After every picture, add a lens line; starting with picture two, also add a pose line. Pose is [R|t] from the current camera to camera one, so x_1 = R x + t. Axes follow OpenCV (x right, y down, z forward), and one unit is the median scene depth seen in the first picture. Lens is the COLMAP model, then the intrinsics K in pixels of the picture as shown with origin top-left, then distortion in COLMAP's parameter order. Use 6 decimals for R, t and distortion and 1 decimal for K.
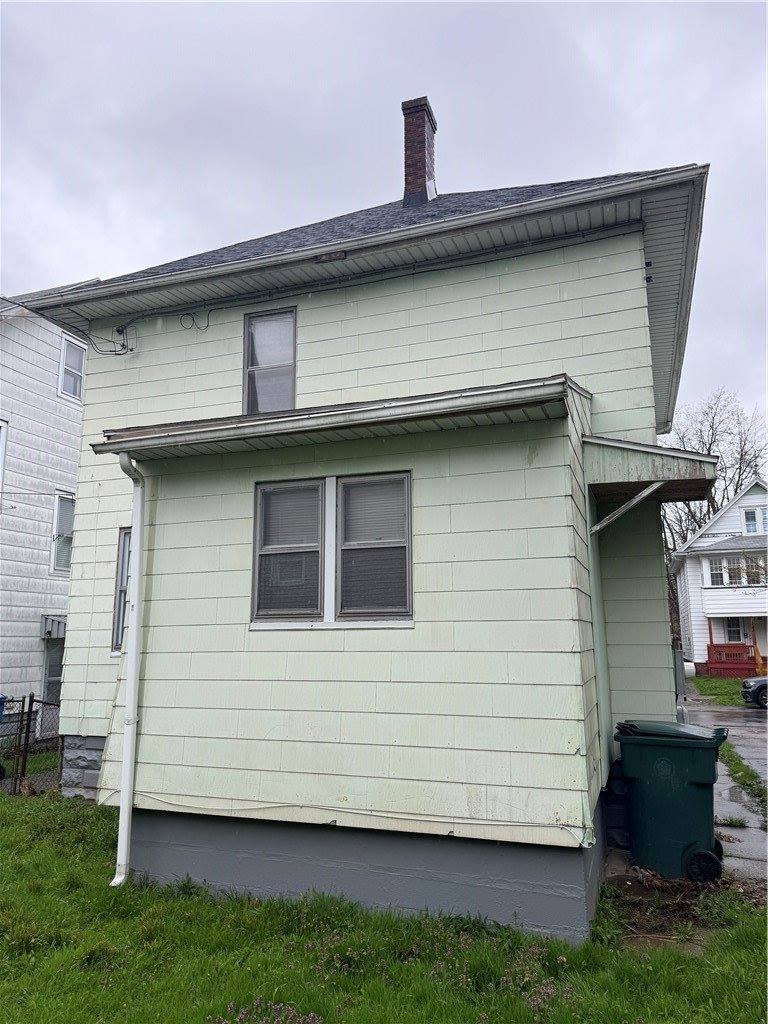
lens RADIAL K [[731.1, 0, 378.6], [0, 731.1, 518.6], [0, 0, 1]] dist [0.037772, -0.014451]
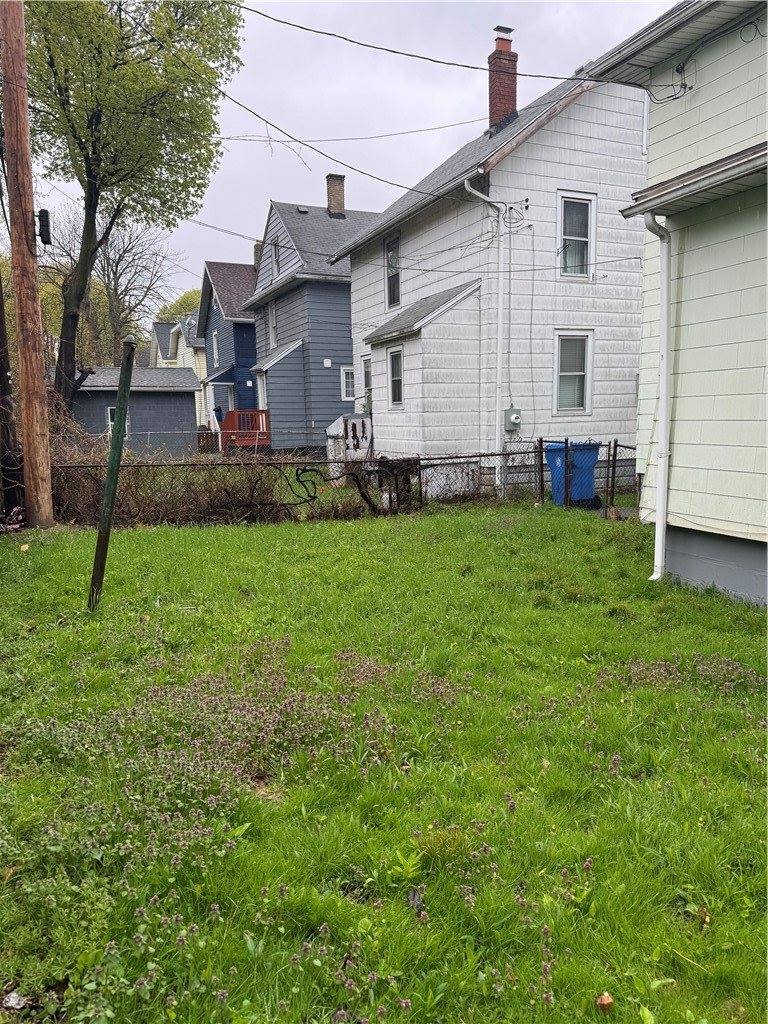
lens RADIAL K [[731.1, 0, 382.2], [0, 731.1, 508.8], [0, 0, 1]] dist [0.037772, -0.014451]
pose [[0.695170, 0.081817, -0.714174, 0.193502], [0.136606, 0.960362, 0.242991, 0.012095], [0.705746, -0.266480, 0.656438, -0.105130]]
